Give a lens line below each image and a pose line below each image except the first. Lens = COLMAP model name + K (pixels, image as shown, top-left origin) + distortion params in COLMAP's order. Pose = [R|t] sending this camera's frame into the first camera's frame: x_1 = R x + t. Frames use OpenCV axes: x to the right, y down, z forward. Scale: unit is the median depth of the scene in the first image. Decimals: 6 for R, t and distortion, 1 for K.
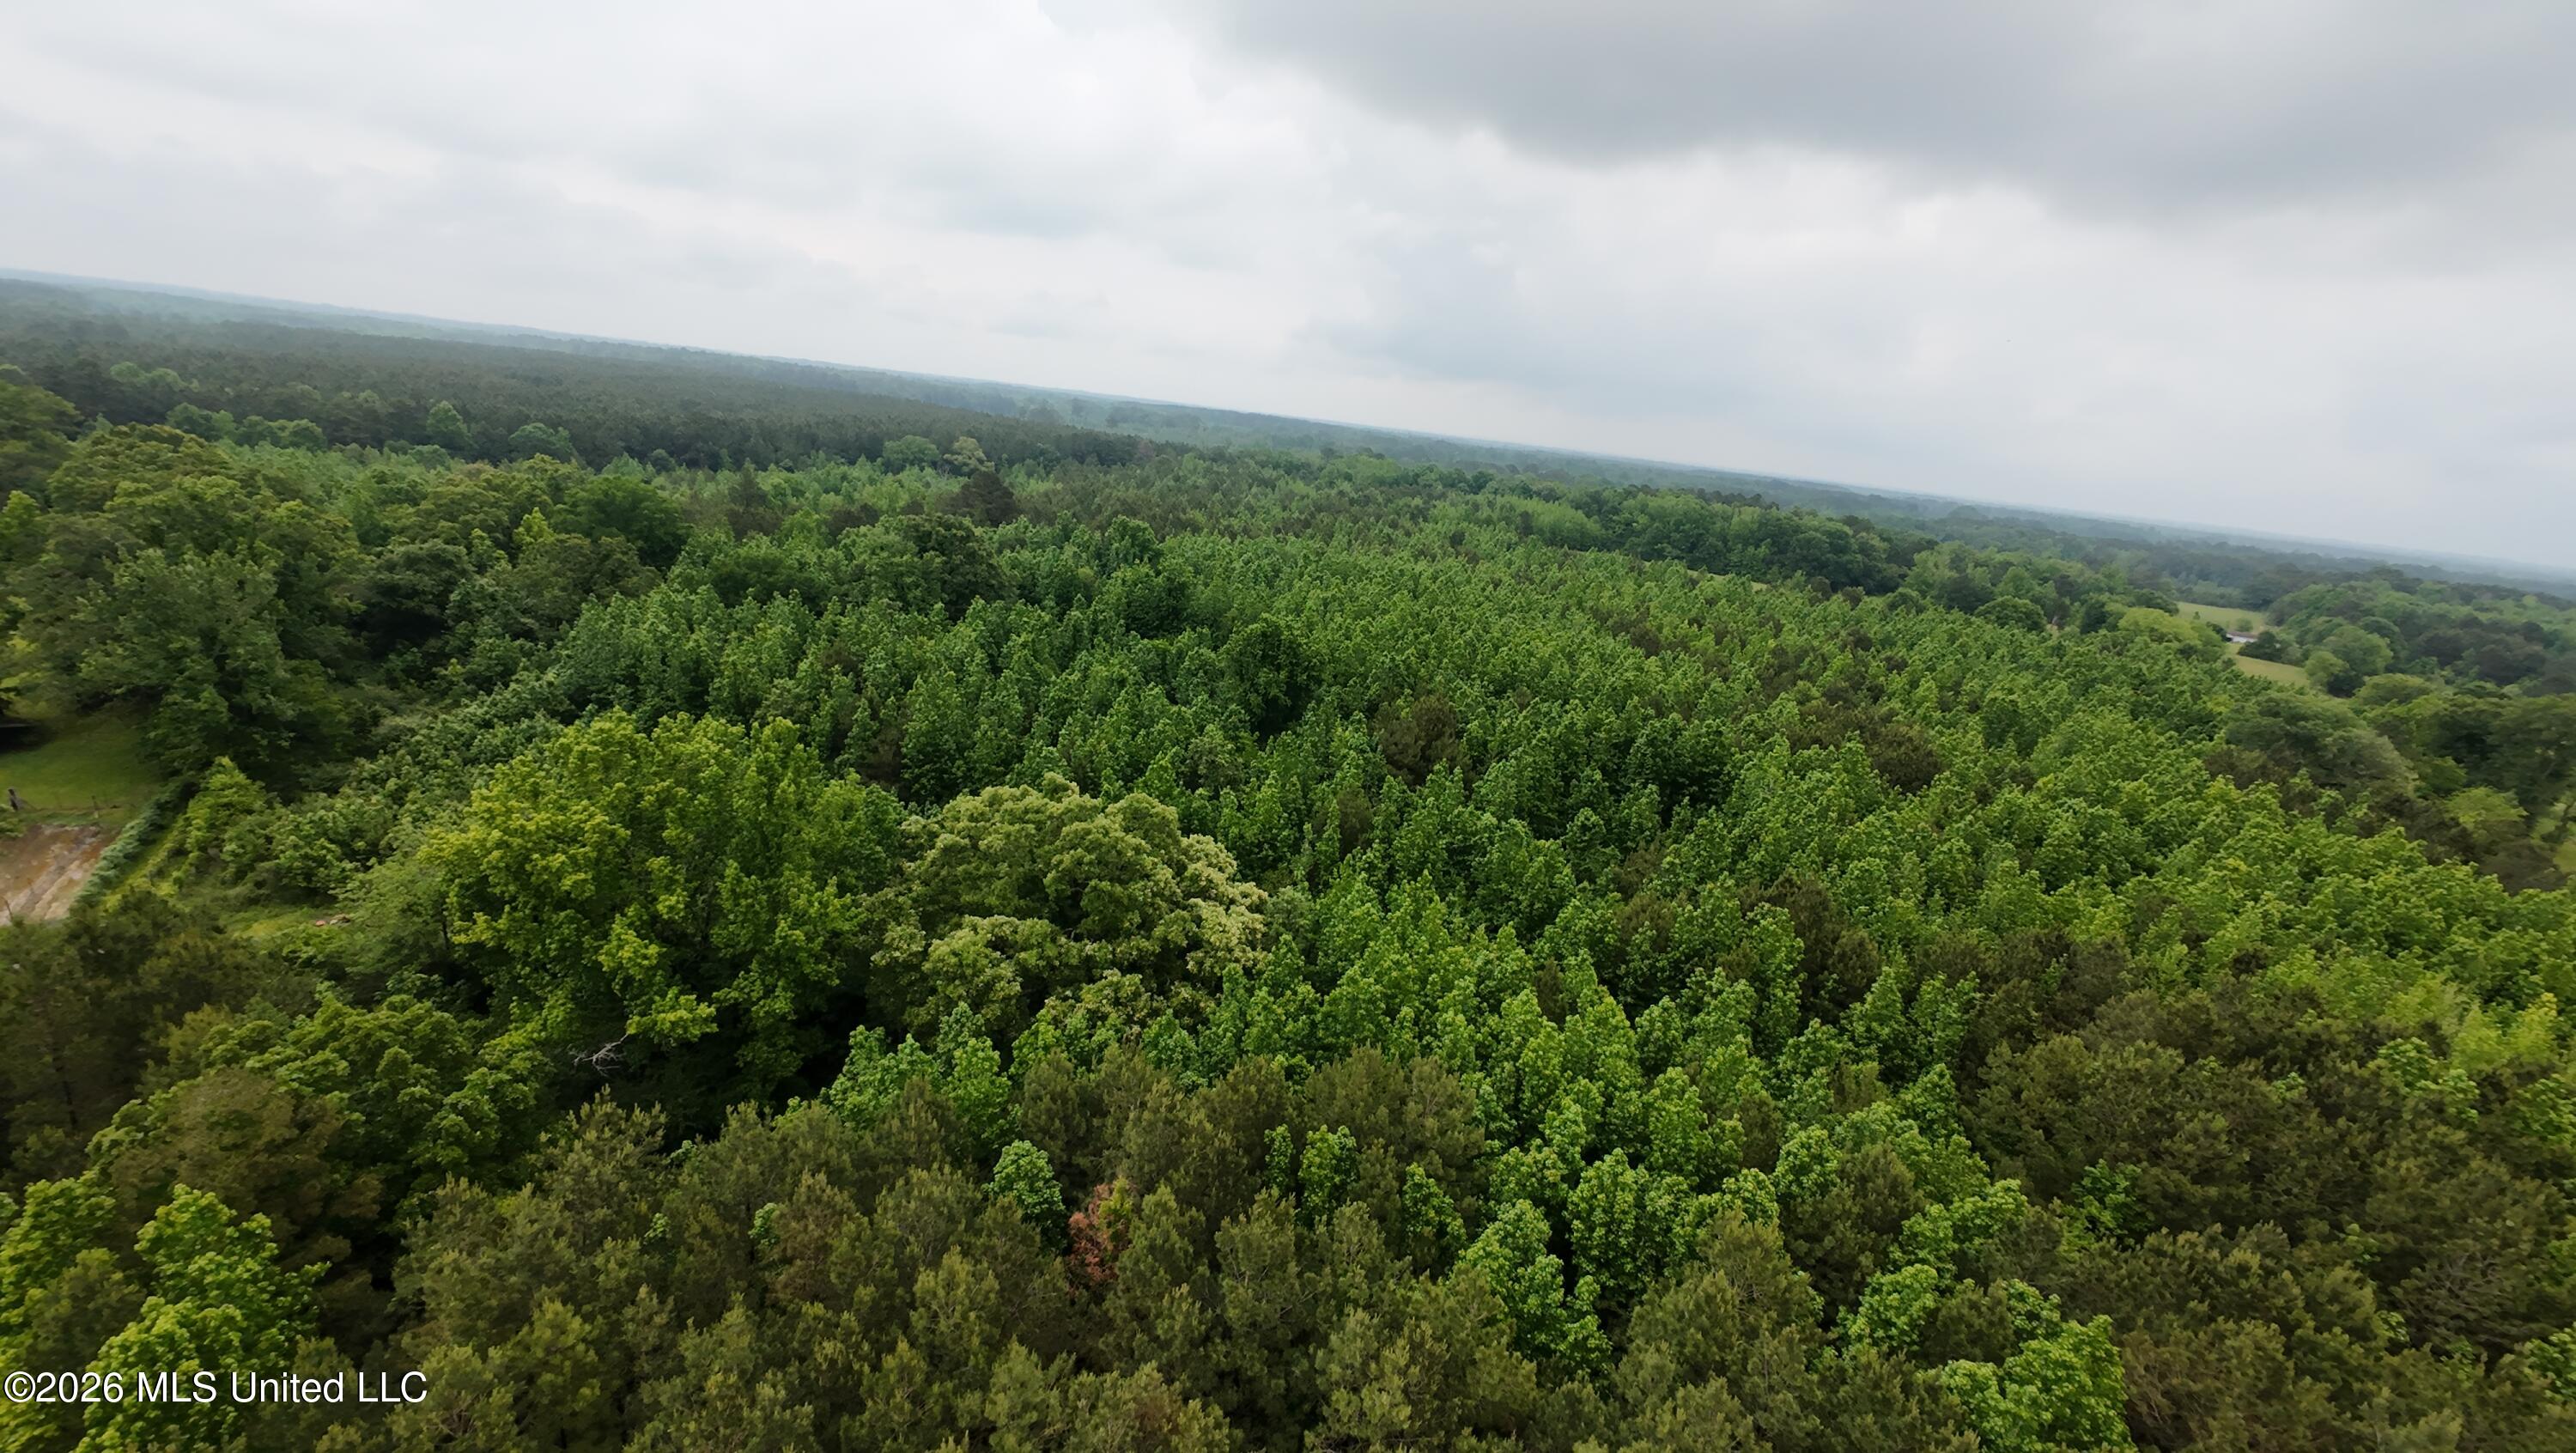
lens RADIAL K [[1004.3, 0, 1289.4], [0, 1004.3, 722.1], [0, 0, 1]] dist [-0.005976, 0.002812]
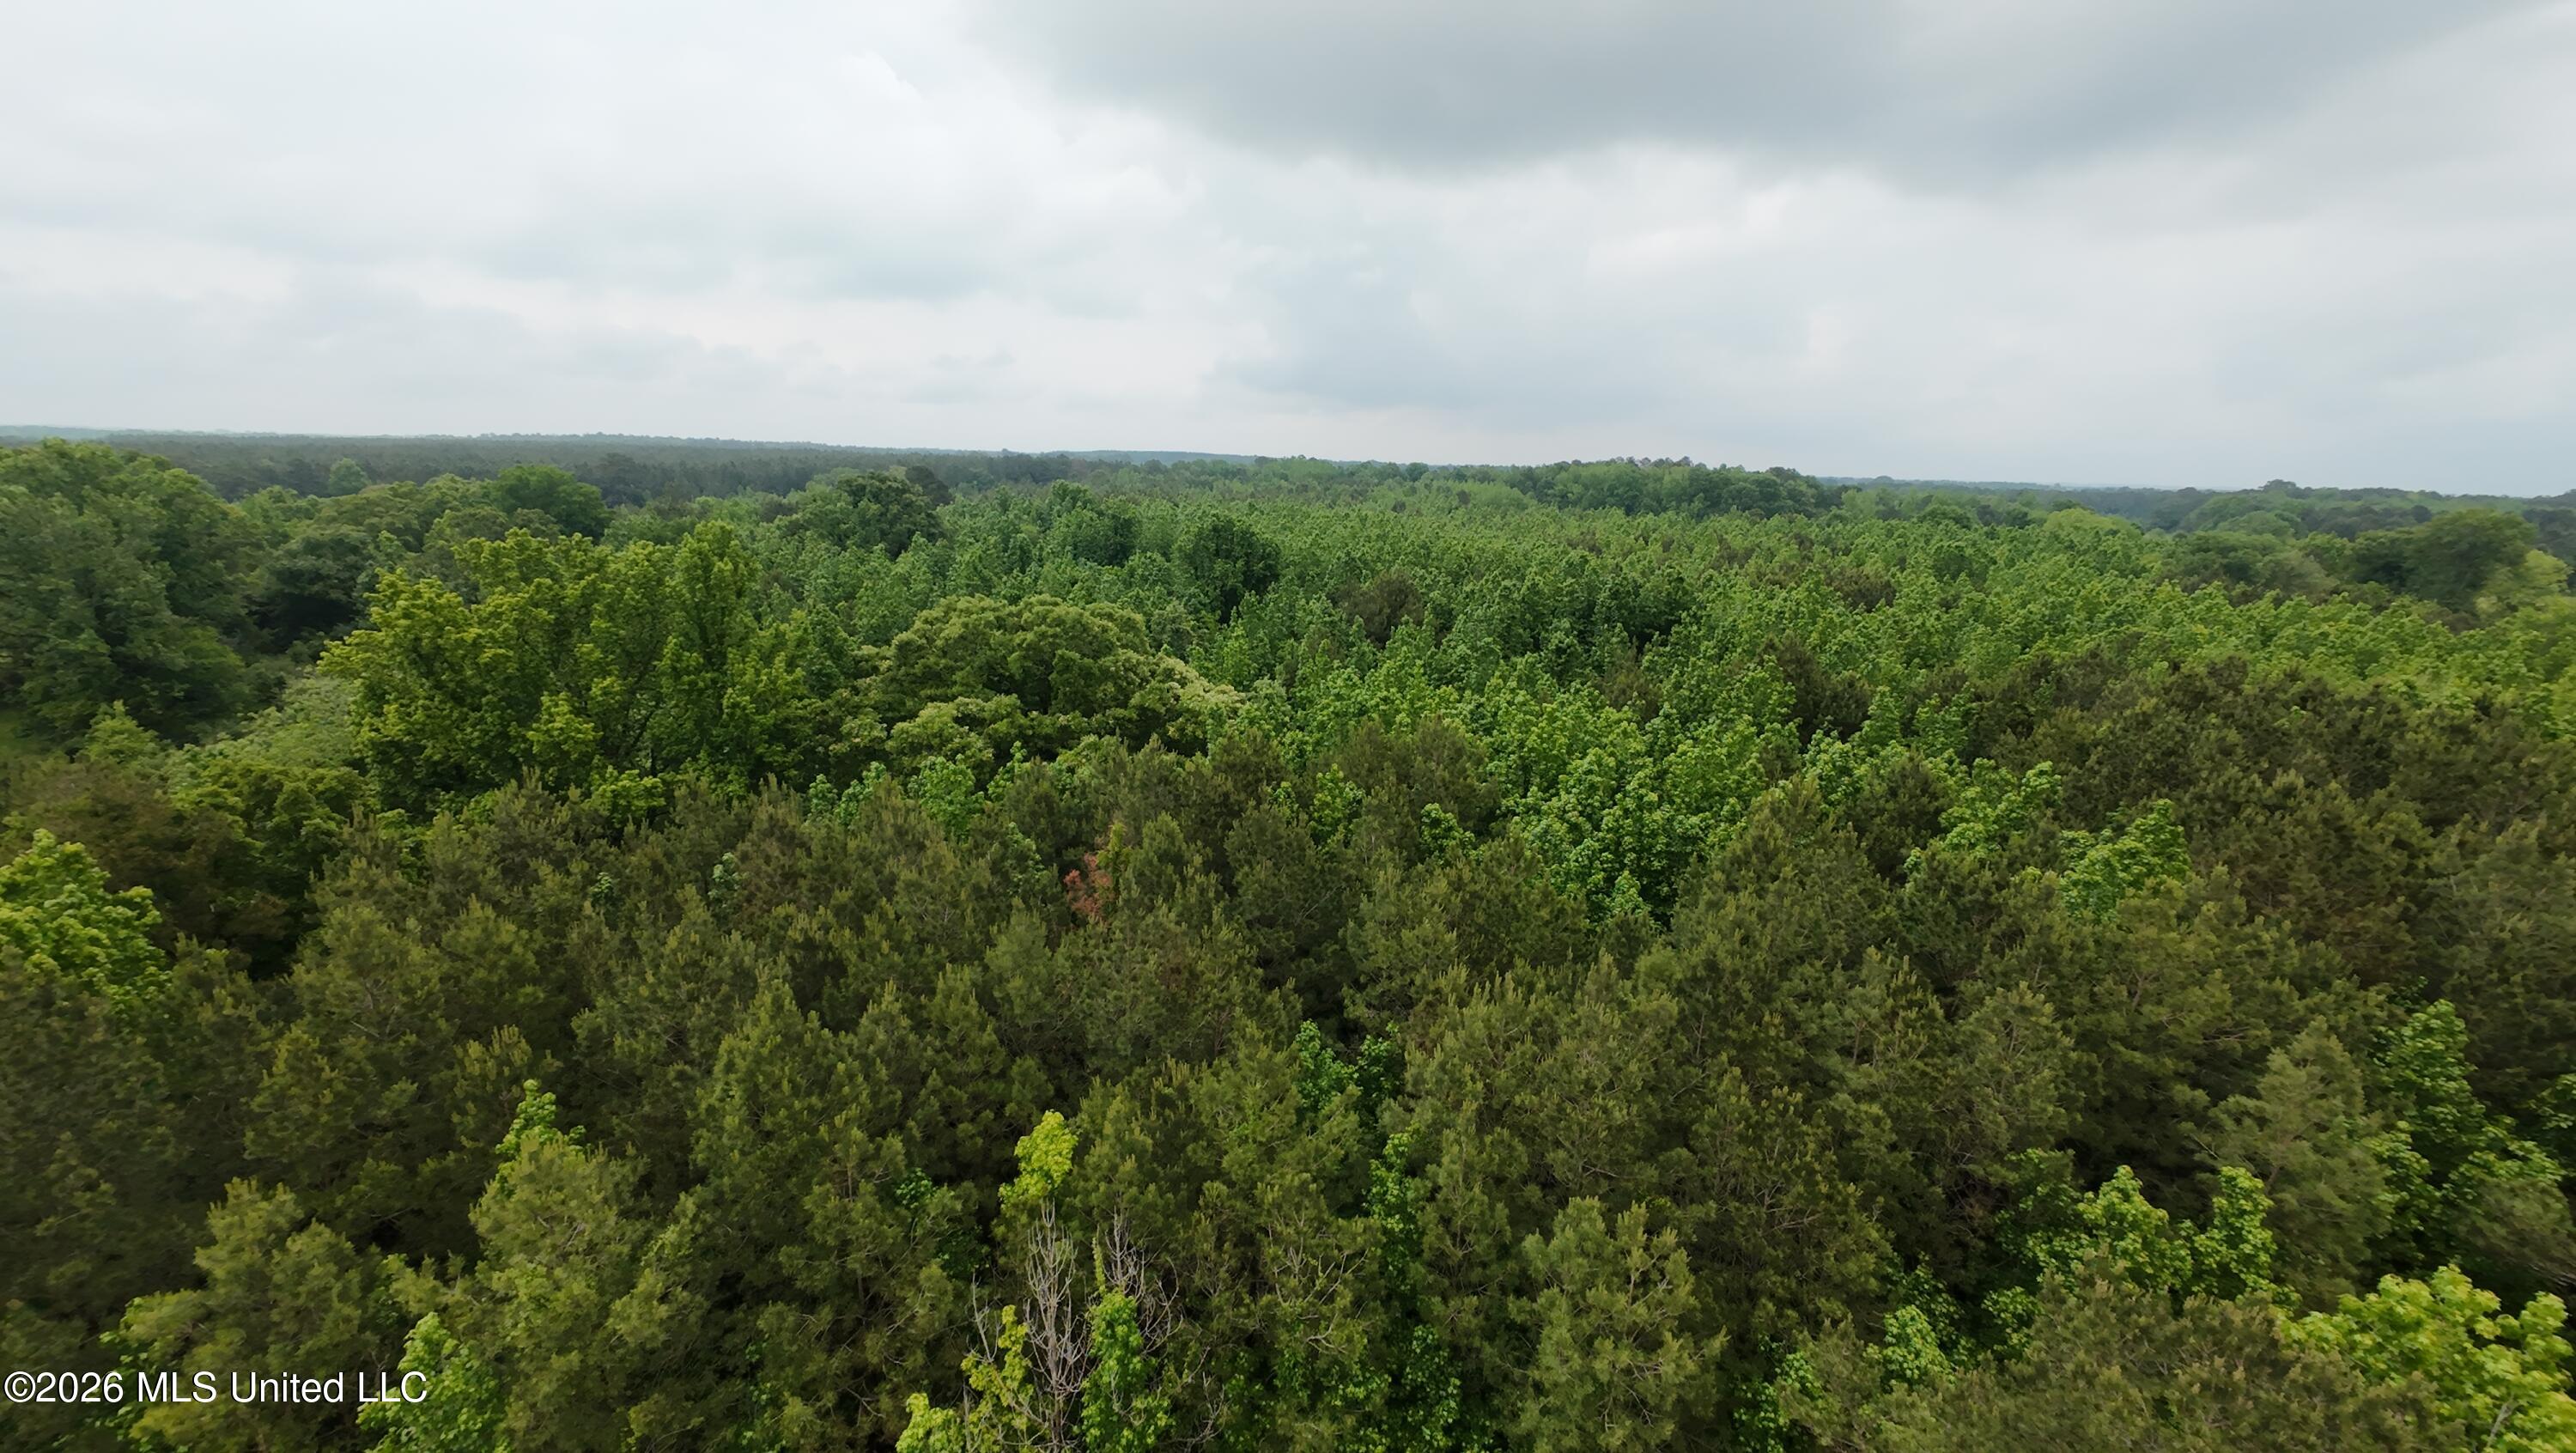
lens RADIAL K [[1004.3, 0, 1289.1], [0, 1004.3, 725.1], [0, 0, 1]] dist [-0.005976, 0.002812]
pose [[0.994189, -0.099041, 0.042177, -0.019354], [0.100490, 0.994366, -0.033735, 0.197793], [-0.038598, 0.037777, 0.998540, 0.033077]]
